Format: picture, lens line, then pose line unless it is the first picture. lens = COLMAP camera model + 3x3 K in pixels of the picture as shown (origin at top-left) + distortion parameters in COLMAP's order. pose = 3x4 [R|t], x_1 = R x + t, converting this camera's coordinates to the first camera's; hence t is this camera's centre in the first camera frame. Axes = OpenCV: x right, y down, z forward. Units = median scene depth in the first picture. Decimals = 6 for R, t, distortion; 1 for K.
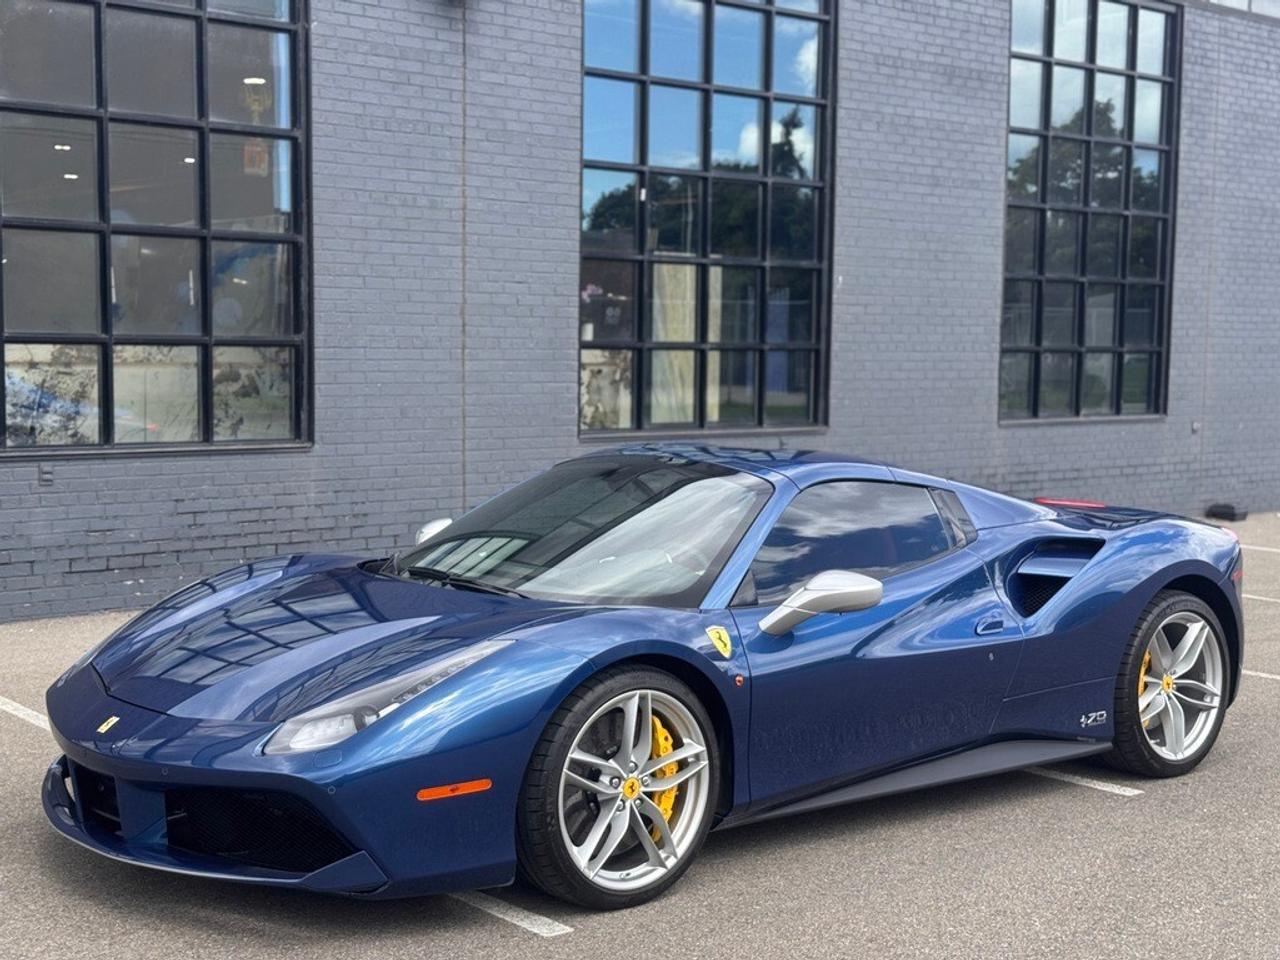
lens RADIAL K [[1802.7, 0, 634.6], [0, 1802.7, 485.6], [0, 0, 1]] dist [0.116717, 0.000000]
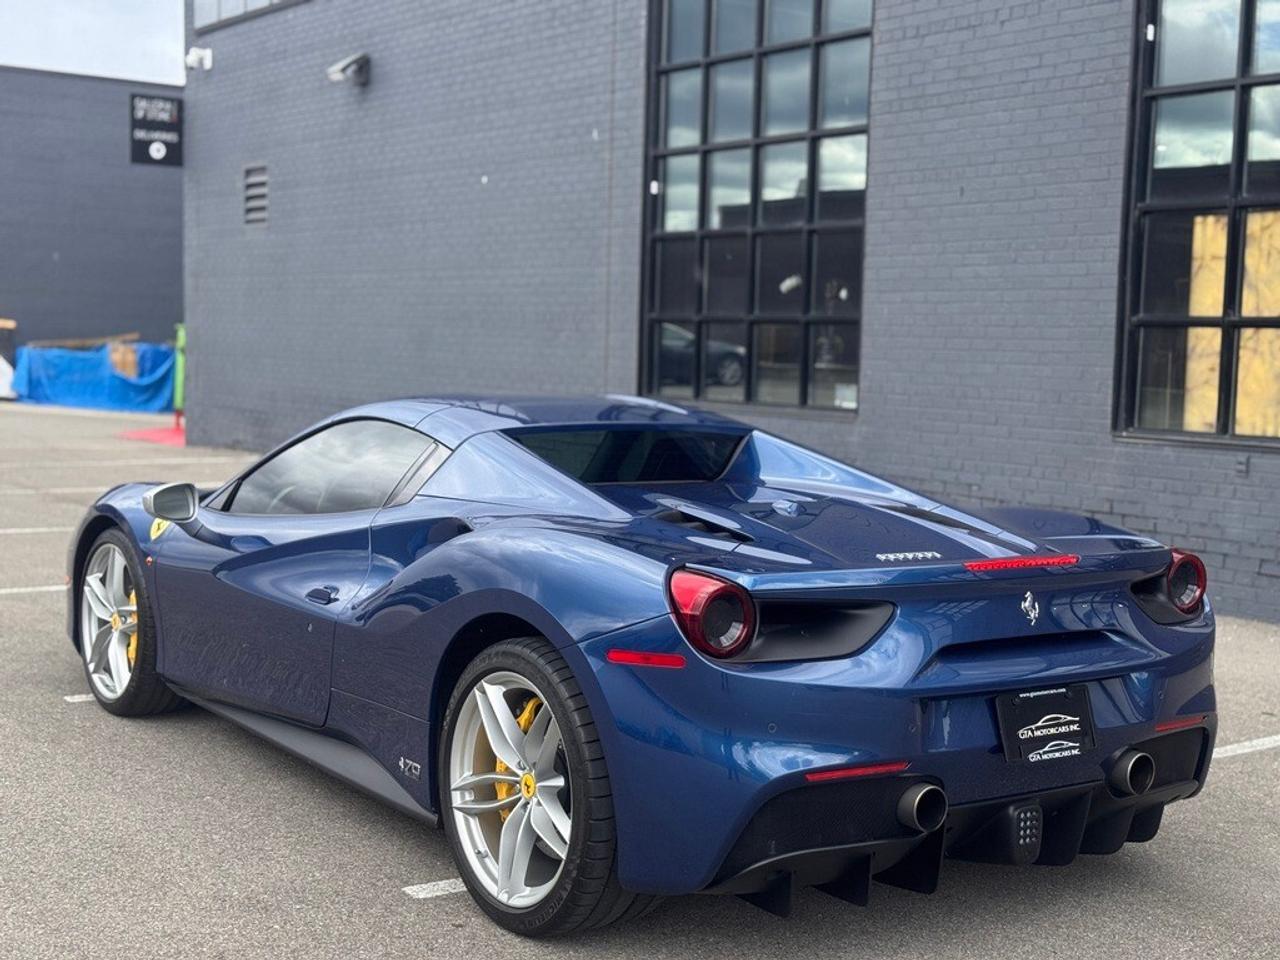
lens RADIAL K [[1802.7, 0, 631.7], [0, 1802.7, 480.8], [0, 0, 1]] dist [0.116717, 0.000000]
pose [[-0.090570, 0.063496, -0.993864, 0.556834], [-0.105973, 0.991685, 0.073014, -0.028956], [0.990236, 0.111936, -0.083088, 0.654828]]
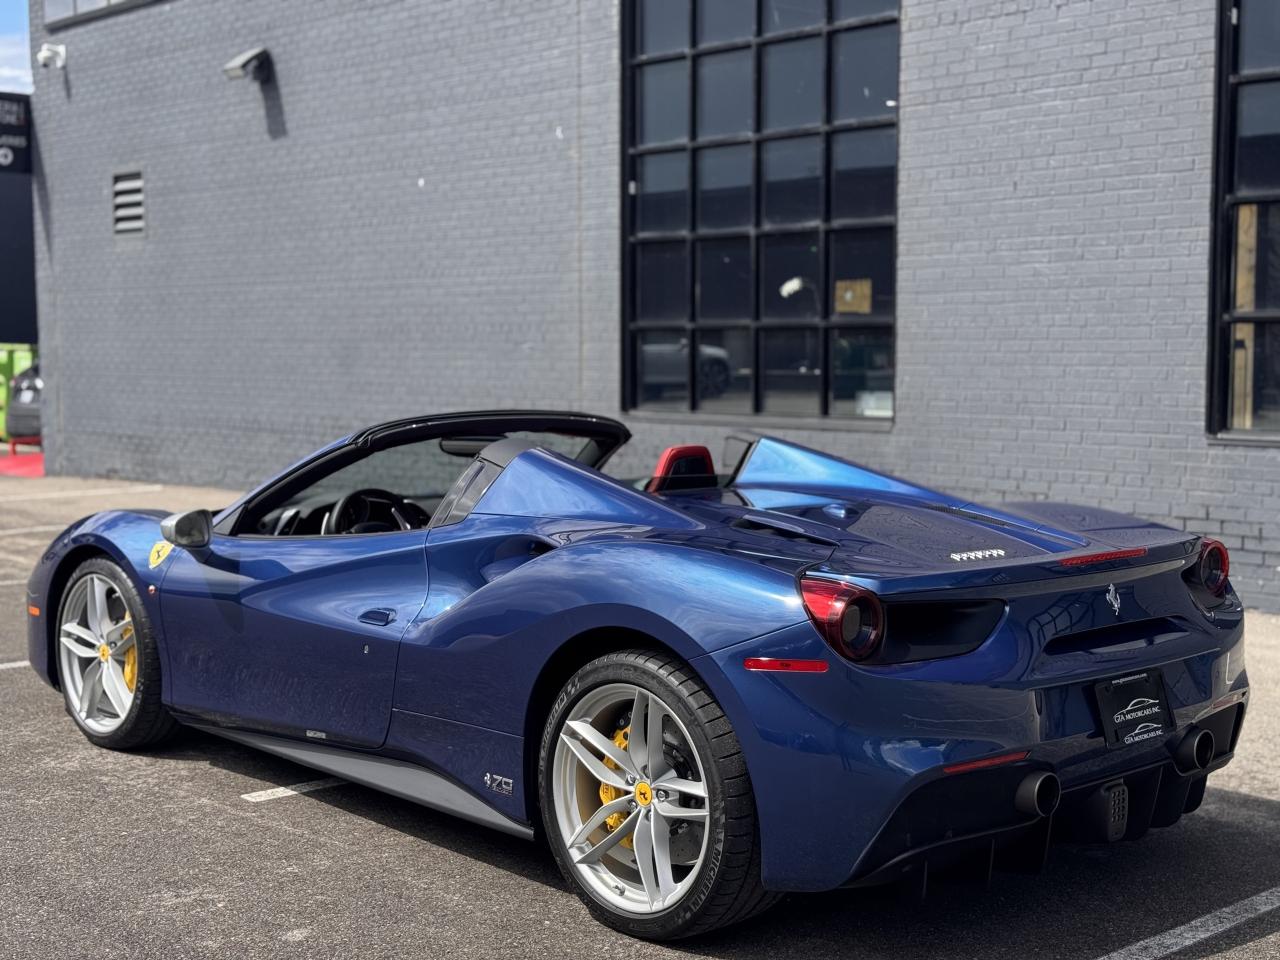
lens RADIAL K [[1802.7, 0, 638.1], [0, 1802.7, 475.4], [0, 0, 1]] dist [0.116717, 0.000000]
pose [[0.051523, 0.058274, -0.996970, 0.486519], [-0.079538, 0.995364, 0.054069, -0.018633], [0.995499, 0.076512, 0.055919, 0.504753]]
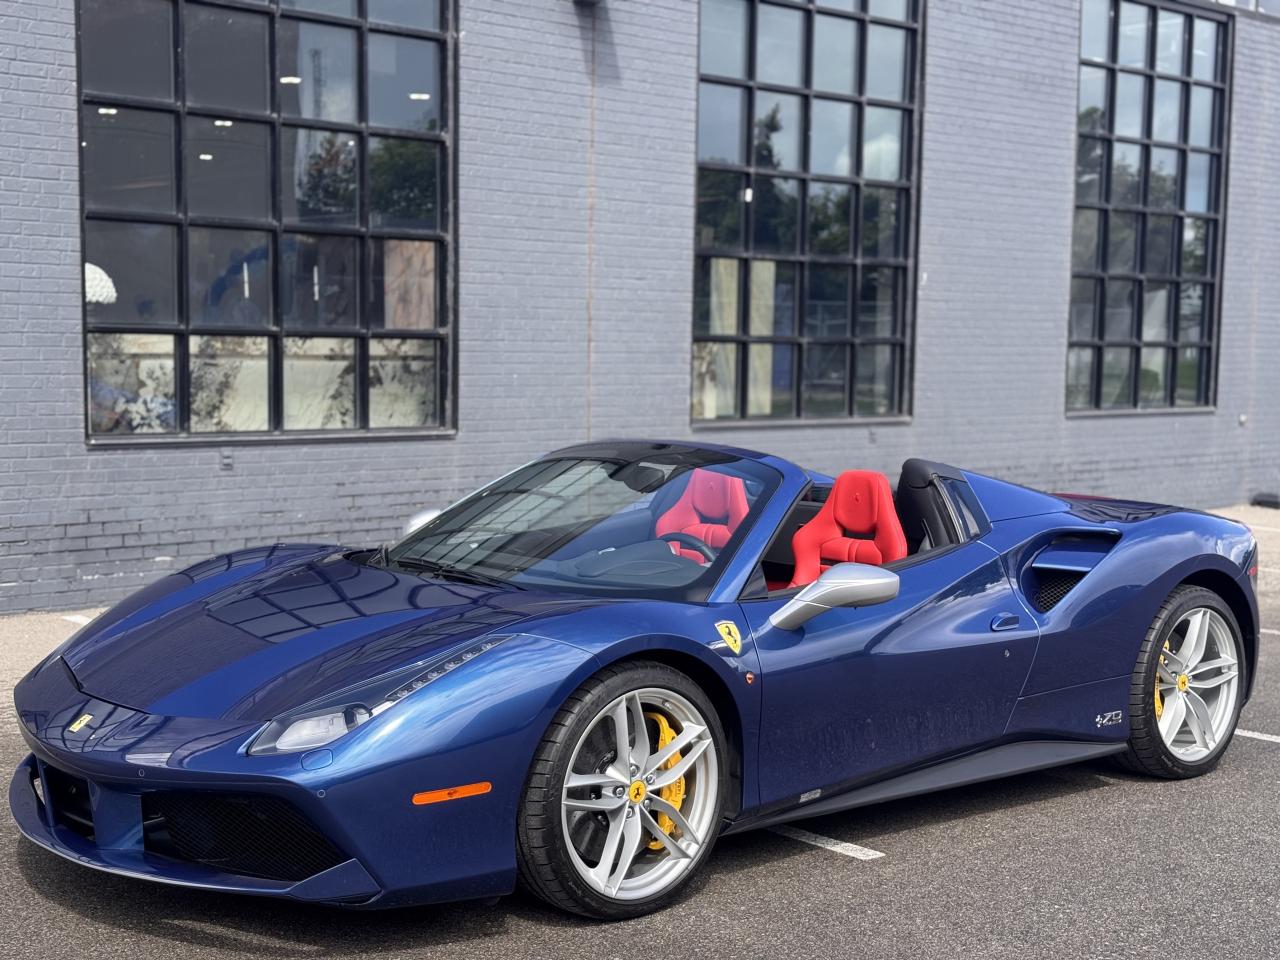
lens RADIAL K [[1802.7, 0, 636.9], [0, 1802.7, 491.3], [0, 0, 1]] dist [0.116717, 0.000000]
pose [[0.999758, 0.000431, 0.021975, -0.090634], [-0.000528, 0.999990, 0.004429, 0.006849], [-0.021973, -0.004440, 0.999749, -0.052770]]
